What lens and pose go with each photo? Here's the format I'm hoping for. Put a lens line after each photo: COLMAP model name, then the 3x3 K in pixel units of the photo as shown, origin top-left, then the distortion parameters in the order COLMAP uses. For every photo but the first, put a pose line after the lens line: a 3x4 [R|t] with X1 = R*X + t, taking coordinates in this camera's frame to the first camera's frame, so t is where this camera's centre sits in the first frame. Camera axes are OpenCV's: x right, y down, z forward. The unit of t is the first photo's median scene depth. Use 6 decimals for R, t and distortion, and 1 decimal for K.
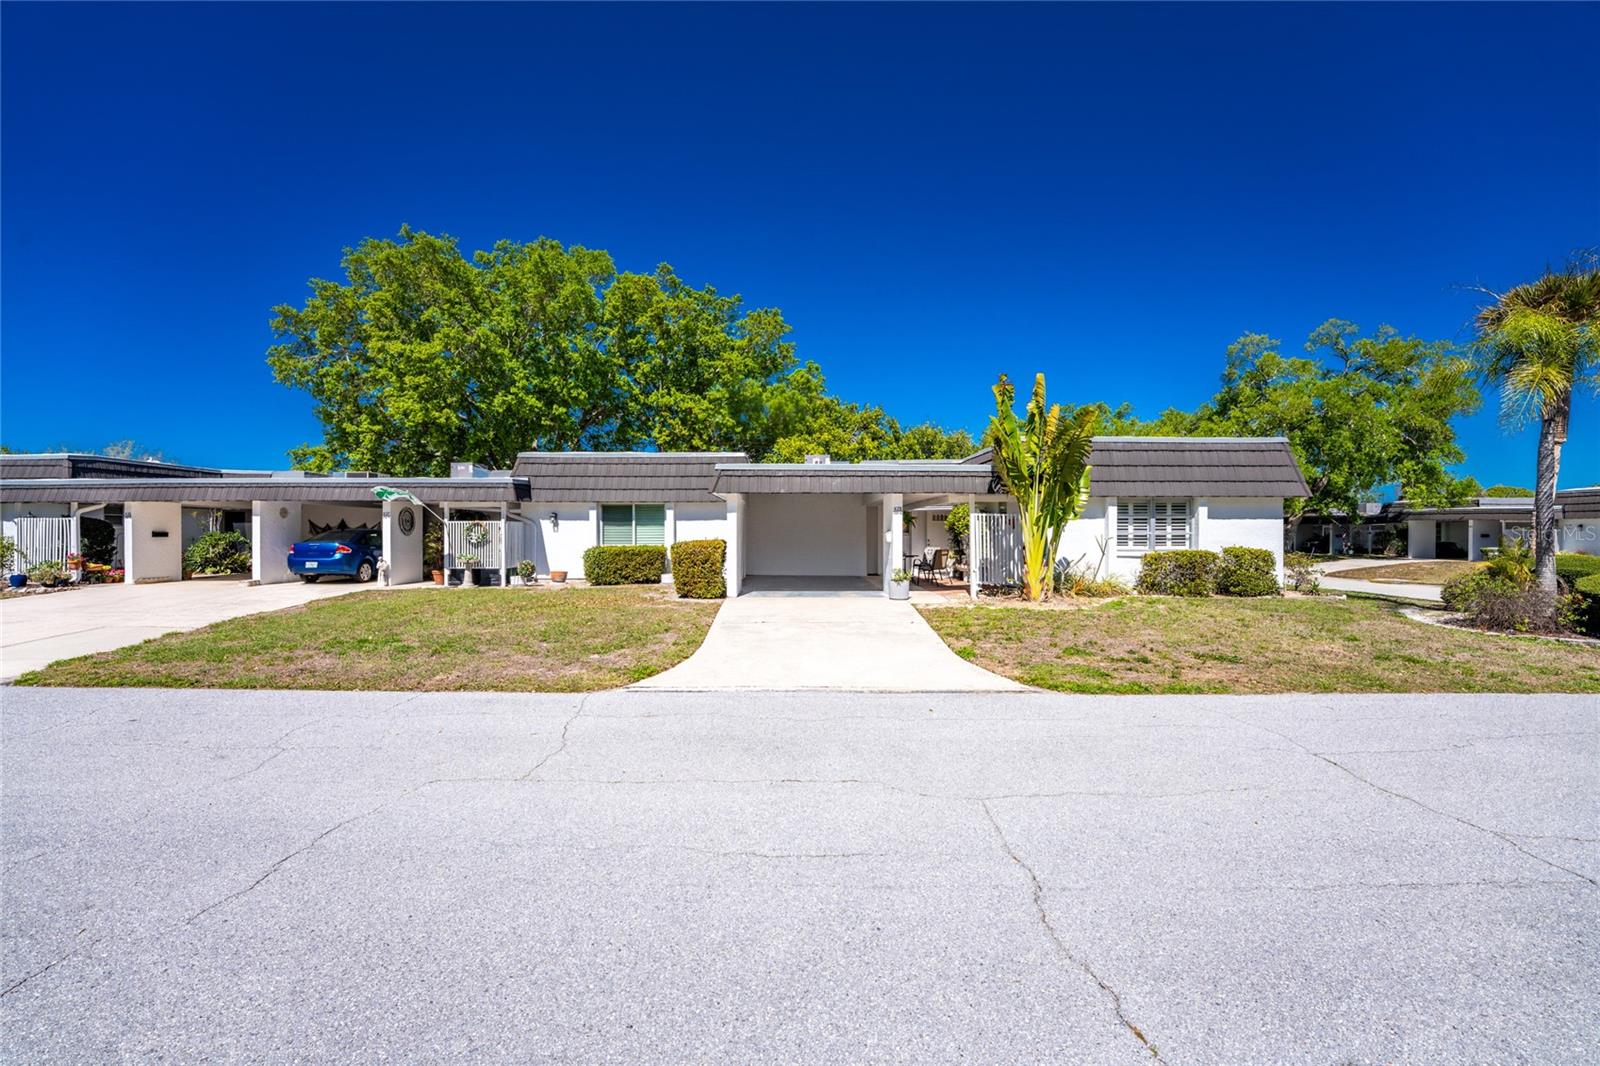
lens RADIAL K [[668.0, 0, 799.8], [0, 668.0, 540.1], [0, 0, 1]] dist [-0.001452, -0.000133]
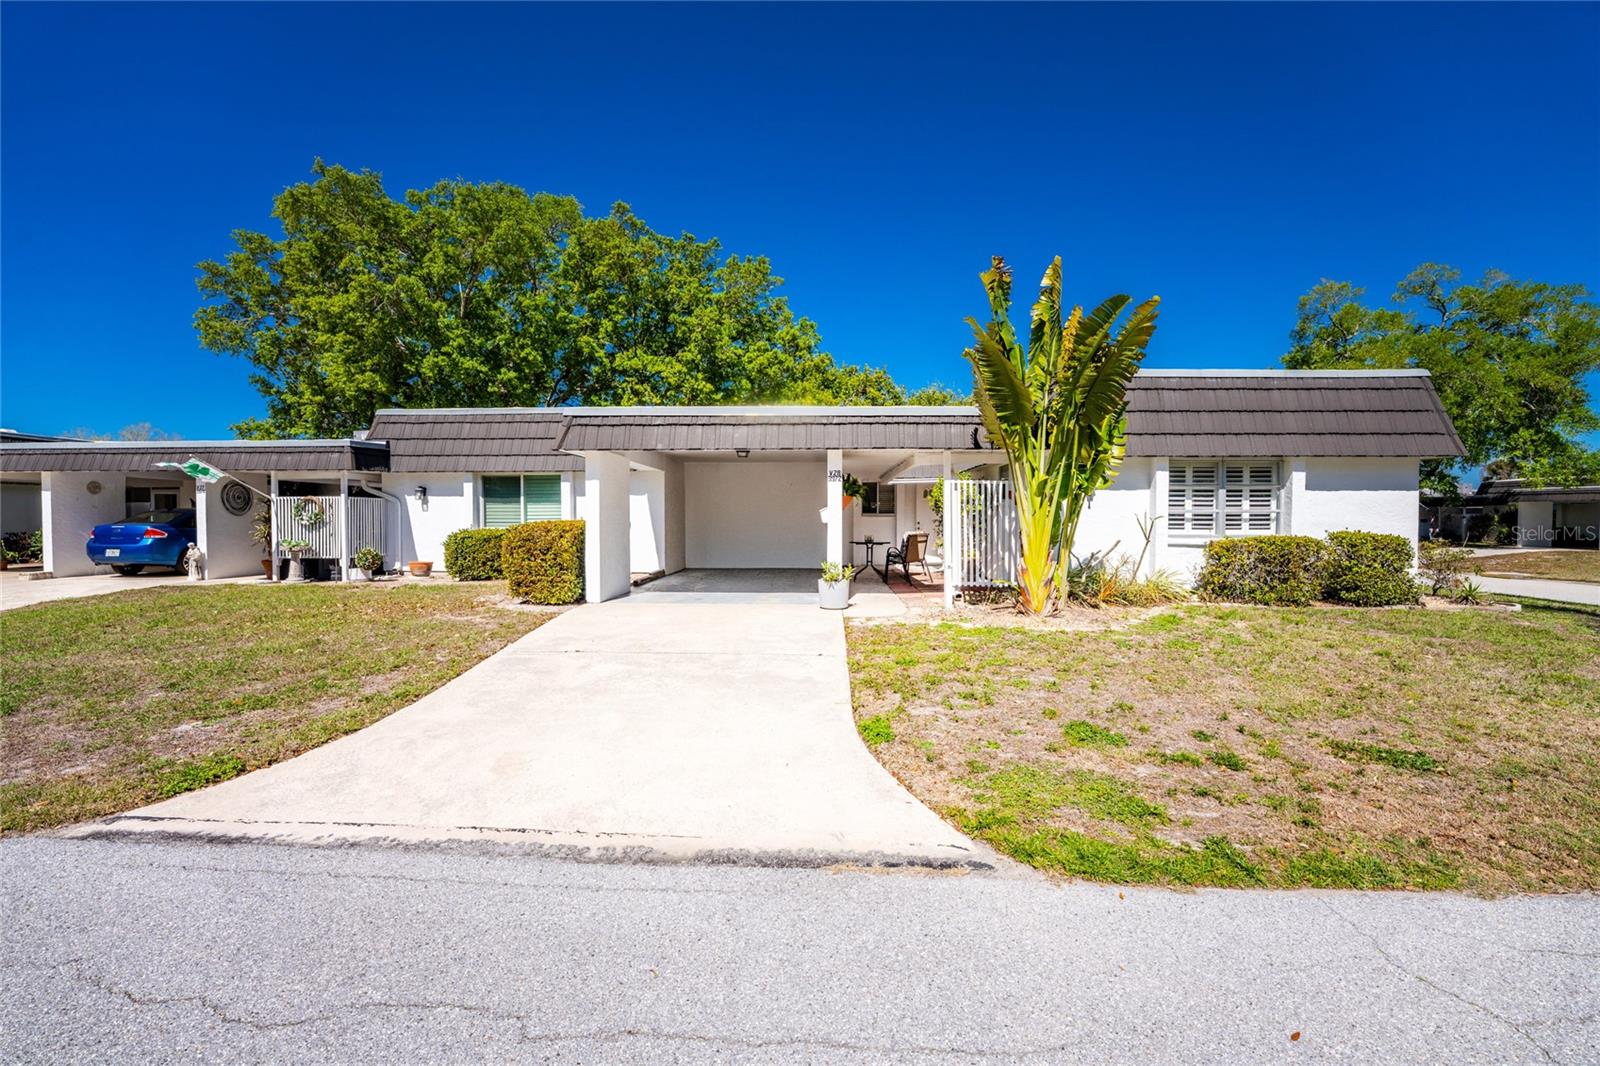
lens RADIAL K [[668.0, 0, 799.8], [0, 668.0, 540.1], [0, 0, 1]] dist [-0.001452, -0.000133]
pose [[0.998629, 0.002223, -0.052304, 0.127752], [-0.001121, 0.999777, 0.021106, 0.005145], [0.052339, -0.021019, 0.998408, 0.282482]]
